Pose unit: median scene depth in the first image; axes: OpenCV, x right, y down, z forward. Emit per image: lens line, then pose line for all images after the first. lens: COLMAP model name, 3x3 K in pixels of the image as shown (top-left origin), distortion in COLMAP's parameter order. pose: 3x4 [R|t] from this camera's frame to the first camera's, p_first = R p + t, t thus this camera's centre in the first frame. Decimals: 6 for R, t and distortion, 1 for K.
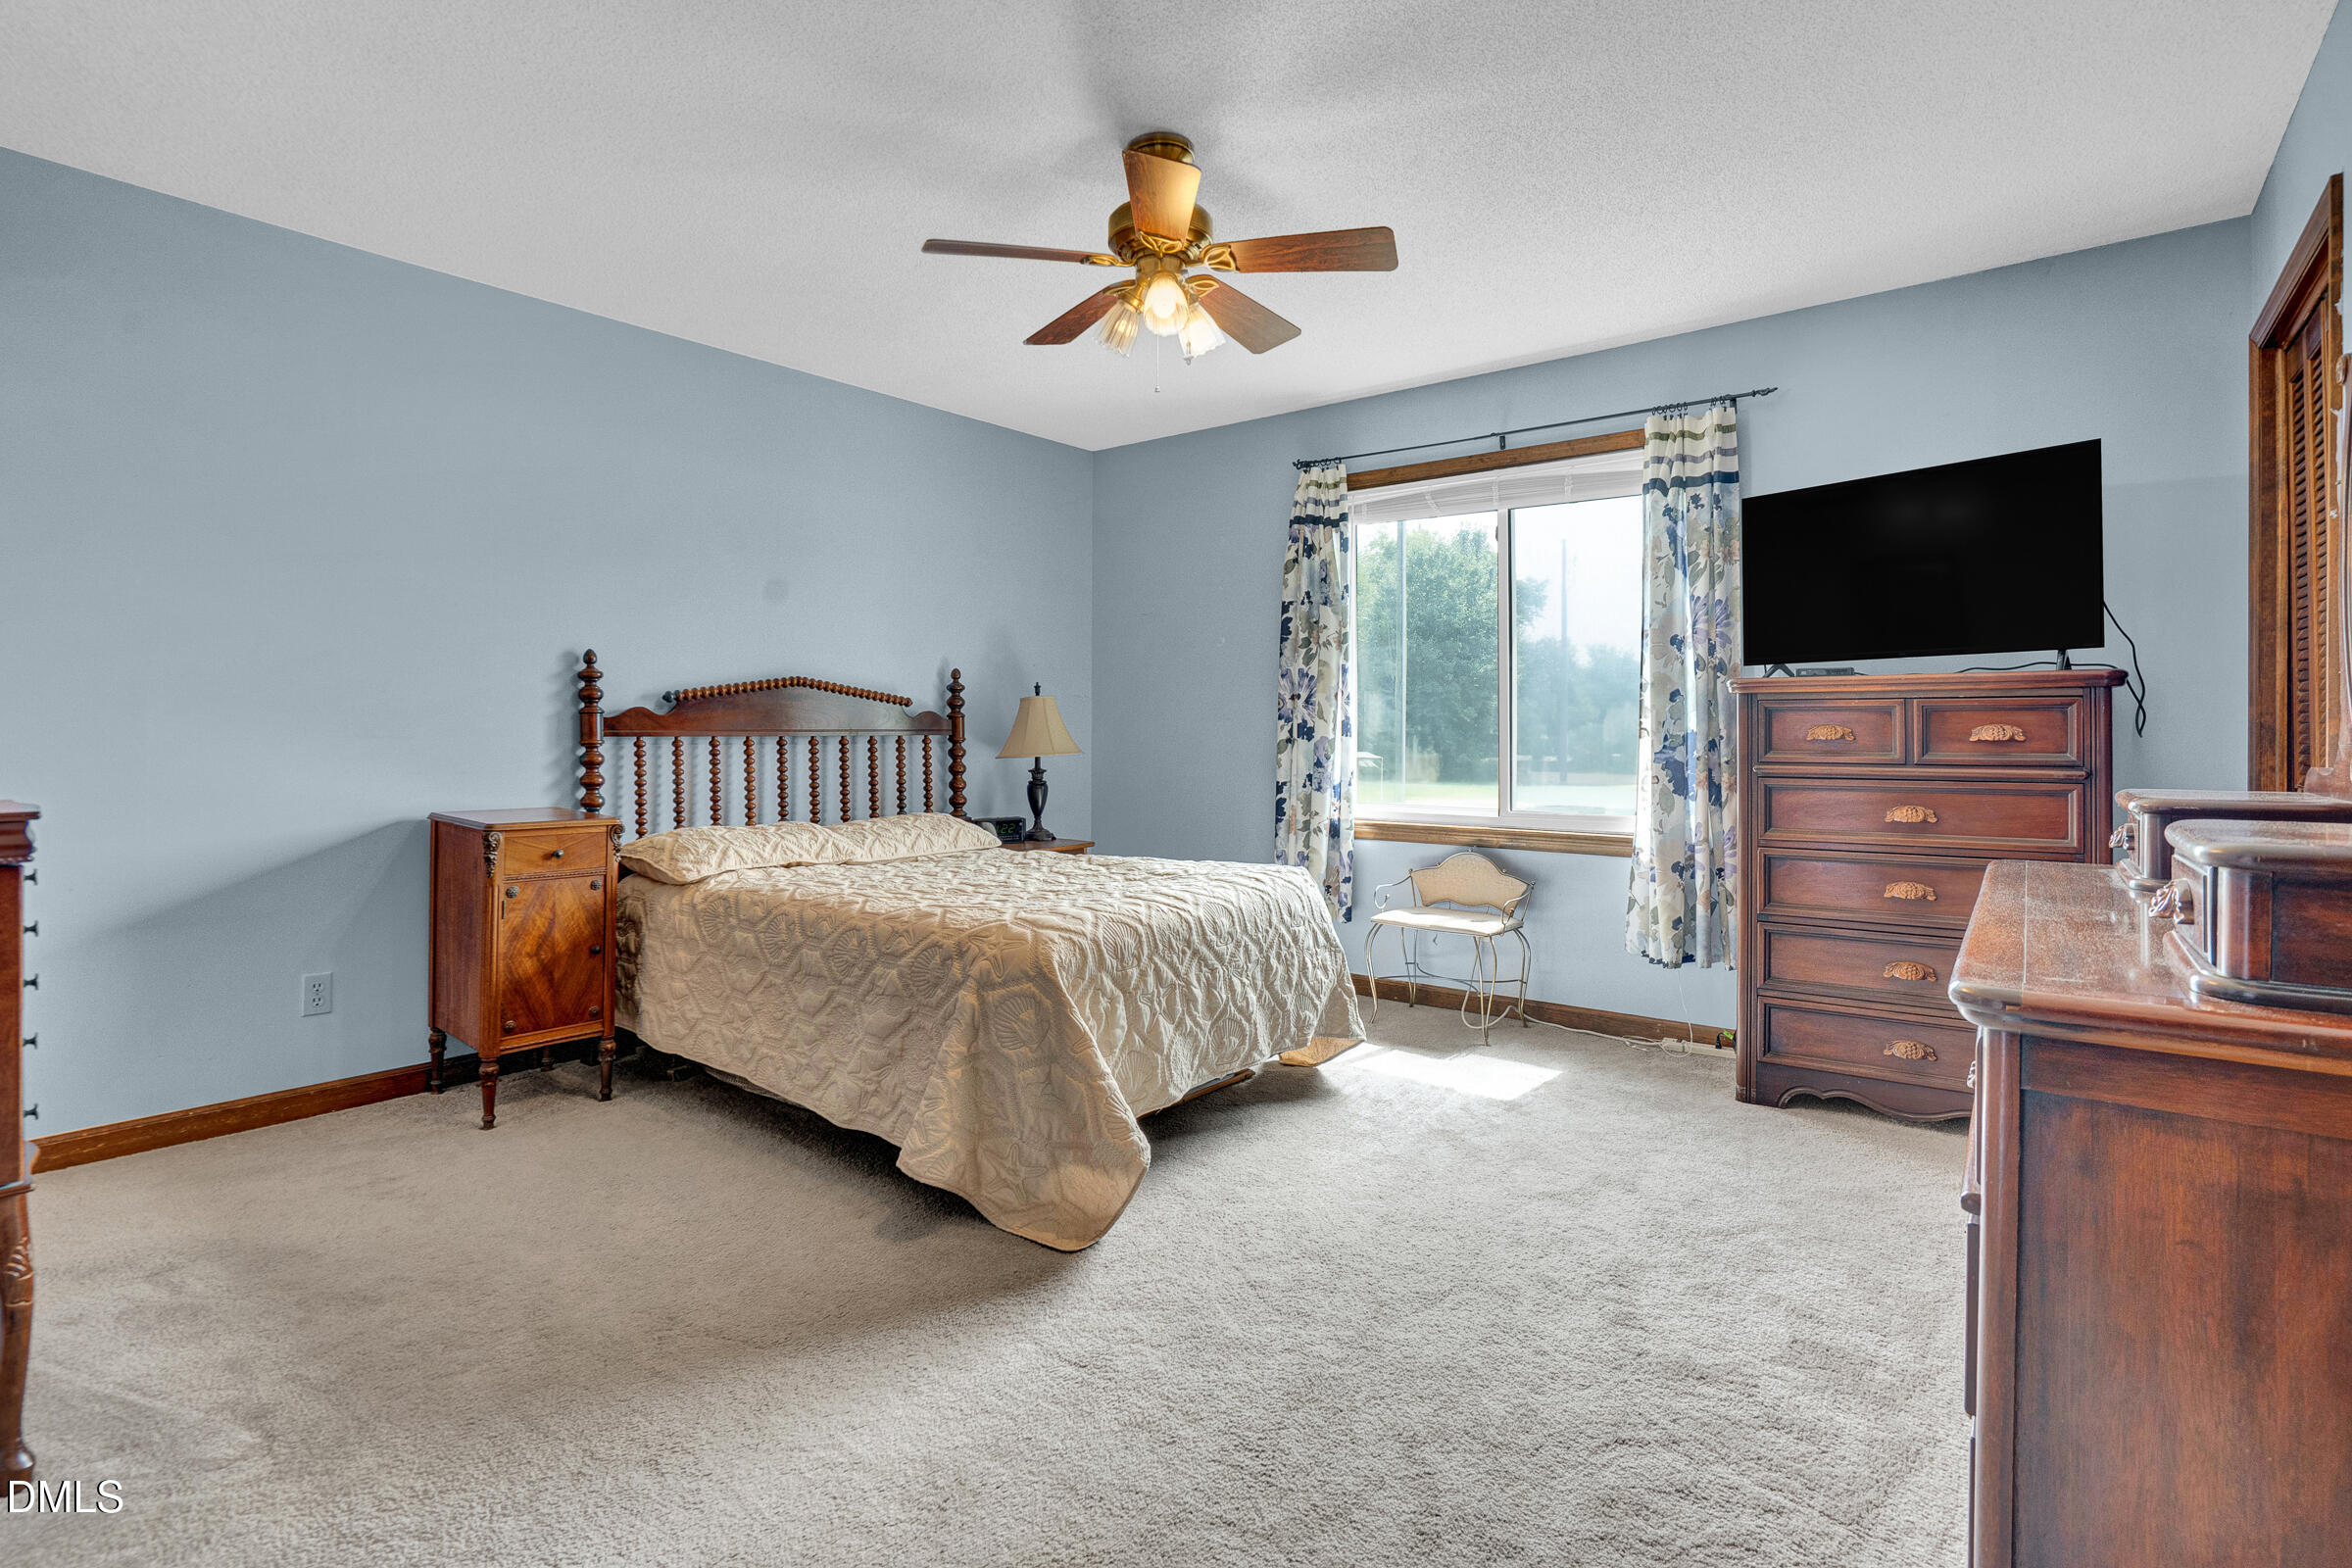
lens RADIAL K [[1129.9, 0, 1168.8], [0, 1129.9, 759.0], [0, 0, 1]] dist [-0.045137, 0.016355]
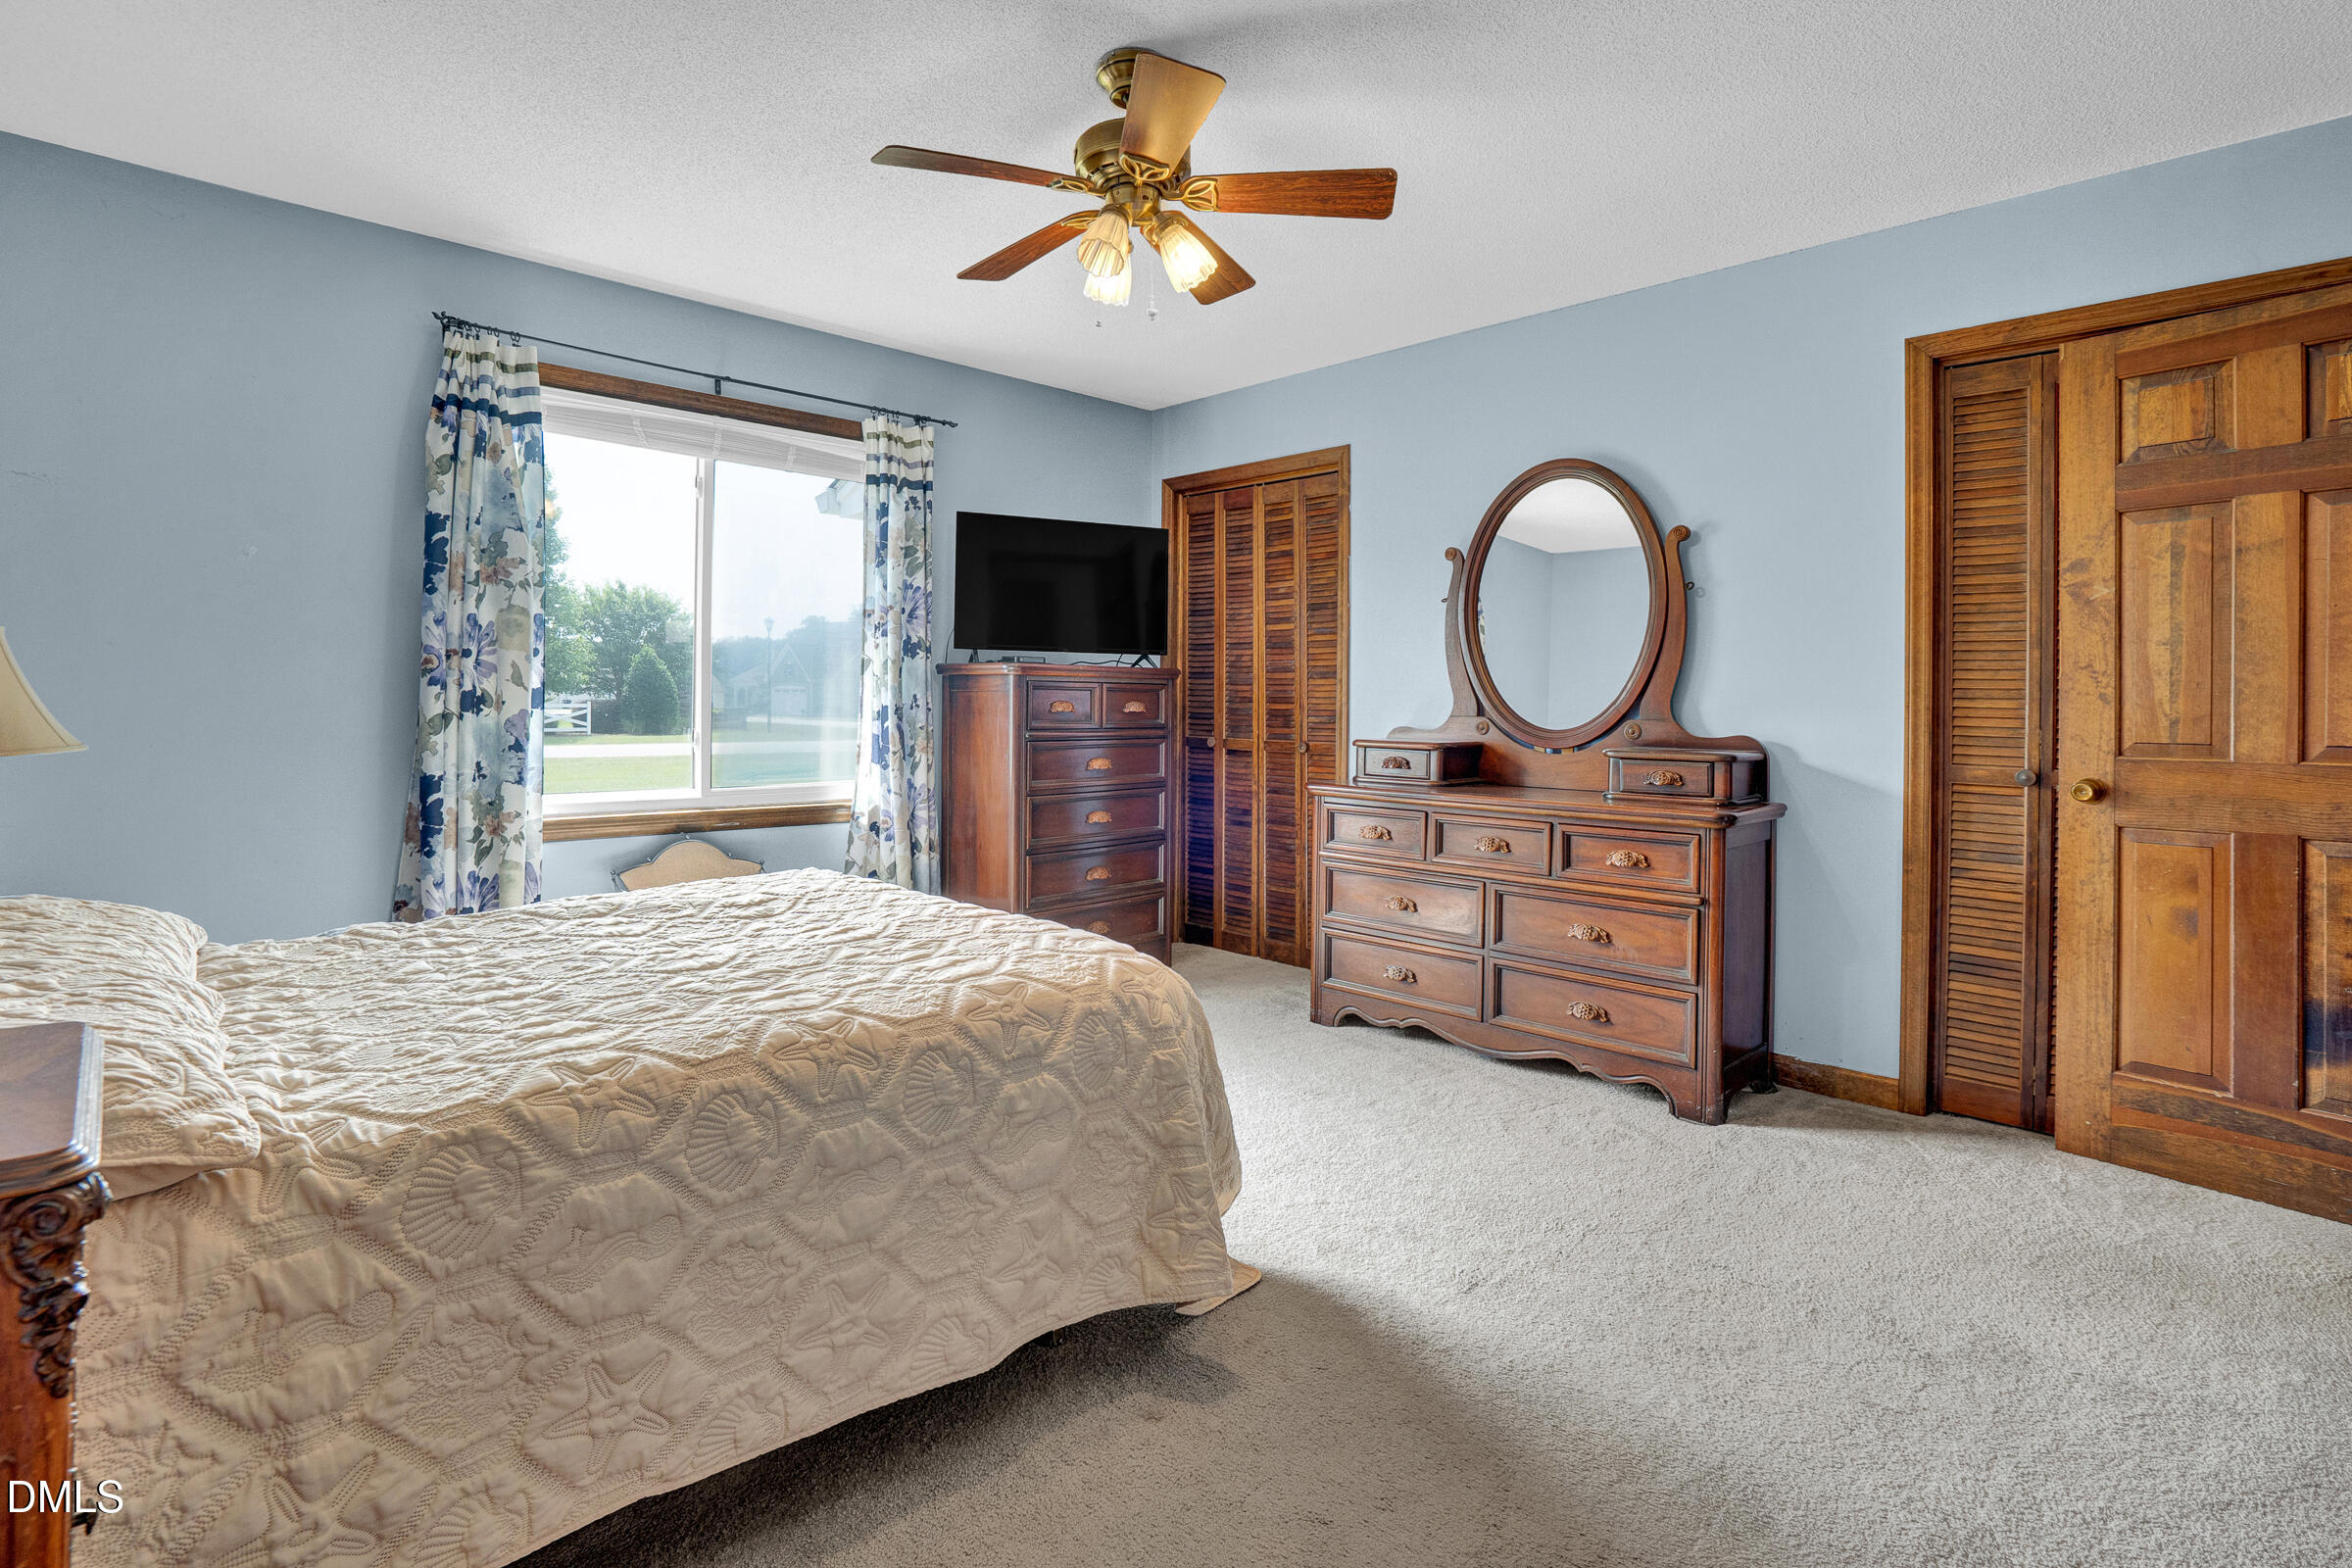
lens RADIAL K [[1129.9, 0, 1160.1], [0, 1129.9, 707.3], [0, 0, 1]] dist [-0.045137, 0.016355]
pose [[0.142823, -0.005893, 0.989731, -0.559272], [0.014896, 0.999882, 0.003803, -0.019526], [-0.989636, 0.014200, 0.142894, 0.522640]]
